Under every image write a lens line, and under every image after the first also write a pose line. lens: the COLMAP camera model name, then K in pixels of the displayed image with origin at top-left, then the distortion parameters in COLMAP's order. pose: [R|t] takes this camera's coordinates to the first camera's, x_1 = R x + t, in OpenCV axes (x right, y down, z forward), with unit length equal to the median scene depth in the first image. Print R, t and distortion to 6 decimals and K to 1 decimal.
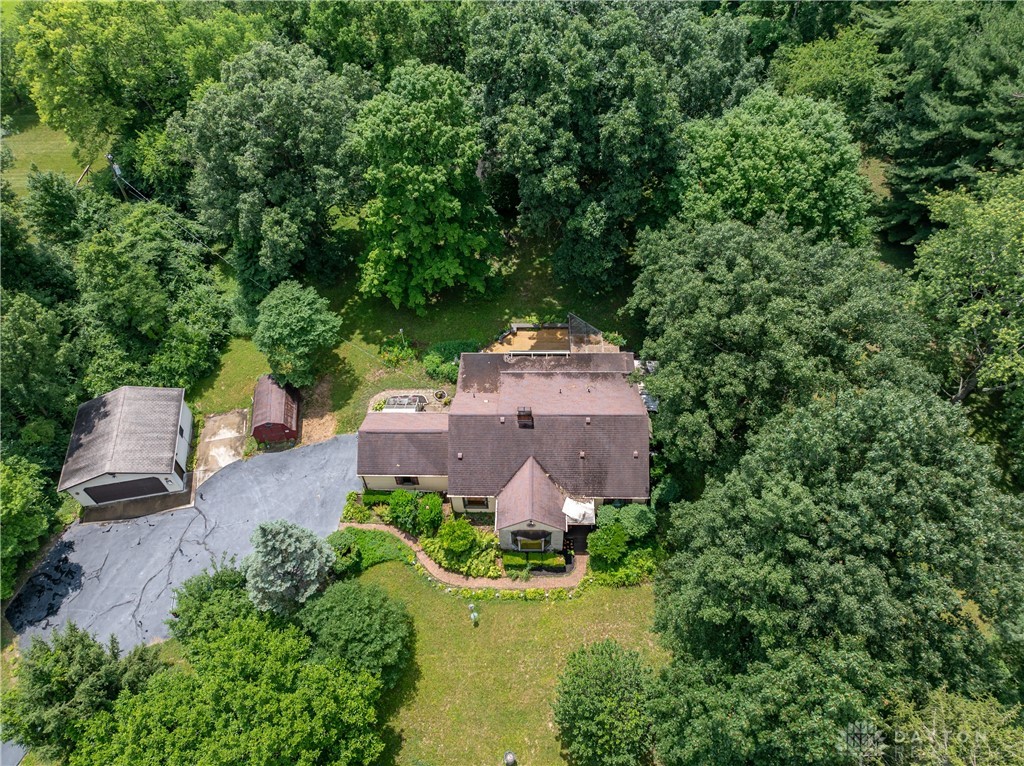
lens RADIAL K [[717.7, 0, 508.2], [0, 717.7, 382.2], [0, 0, 1]] dist [-0.036254, 0.023926]
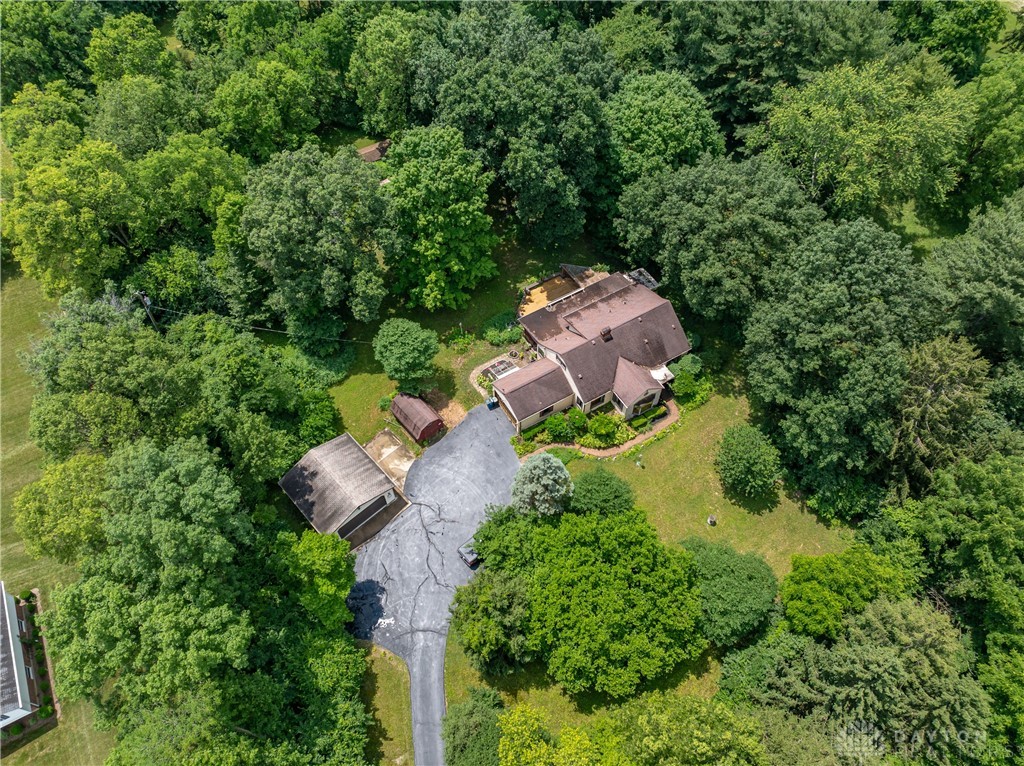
lens RADIAL K [[717.7, 0, 507.4], [0, 717.7, 382.1], [0, 0, 1]] dist [-0.036254, 0.023926]
pose [[0.844978, -0.428756, 0.319656, -0.654721], [0.406668, 0.903303, 0.136618, -0.145571], [-0.347322, 0.014554, 0.937633, -0.323320]]
